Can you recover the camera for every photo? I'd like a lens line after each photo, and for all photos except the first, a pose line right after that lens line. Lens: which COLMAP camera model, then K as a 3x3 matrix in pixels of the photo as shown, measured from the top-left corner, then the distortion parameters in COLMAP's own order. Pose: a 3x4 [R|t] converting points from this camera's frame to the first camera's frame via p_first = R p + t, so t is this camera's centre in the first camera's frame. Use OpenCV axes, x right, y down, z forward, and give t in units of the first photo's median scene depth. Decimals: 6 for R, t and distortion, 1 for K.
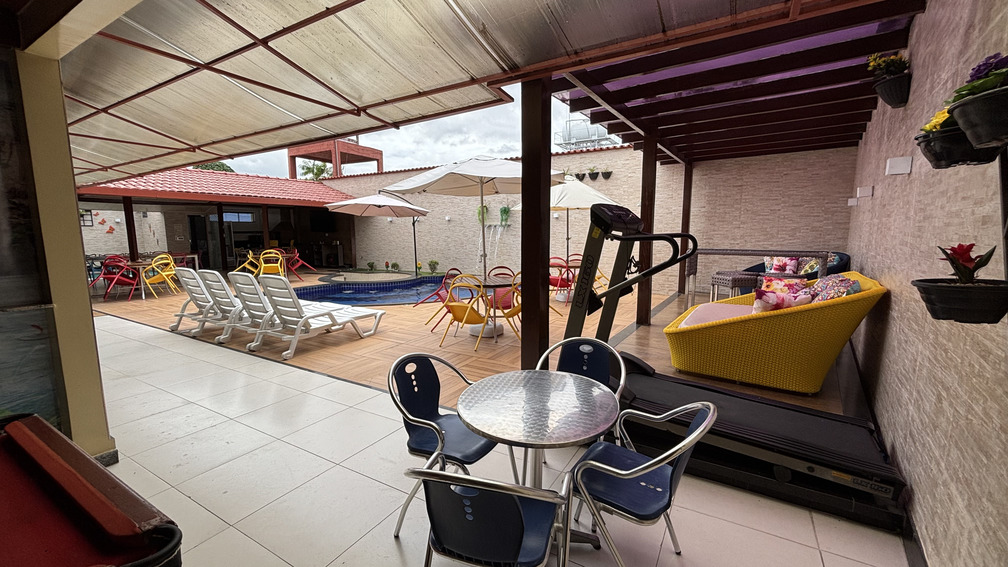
lens RADIAL K [[405.3, 0, 504.0], [0, 405.3, 283.5], [0, 0, 1]] dist [0.000585, -0.000115]
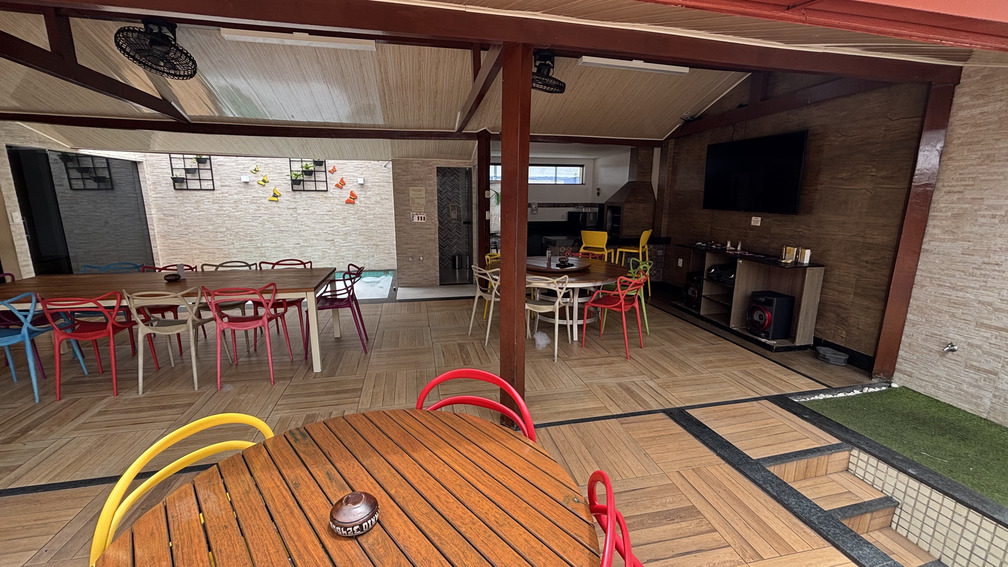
lens RADIAL K [[409.3, 0, 505.5], [0, 409.3, 280.7], [0, 0, 1]] dist [0.001416, -0.000999]
pose [[0.669925, 0.156668, -0.725710, -0.524251], [-0.102594, 0.987639, 0.118506, -0.145442], [0.735306, -0.004937, 0.677717, 1.035181]]
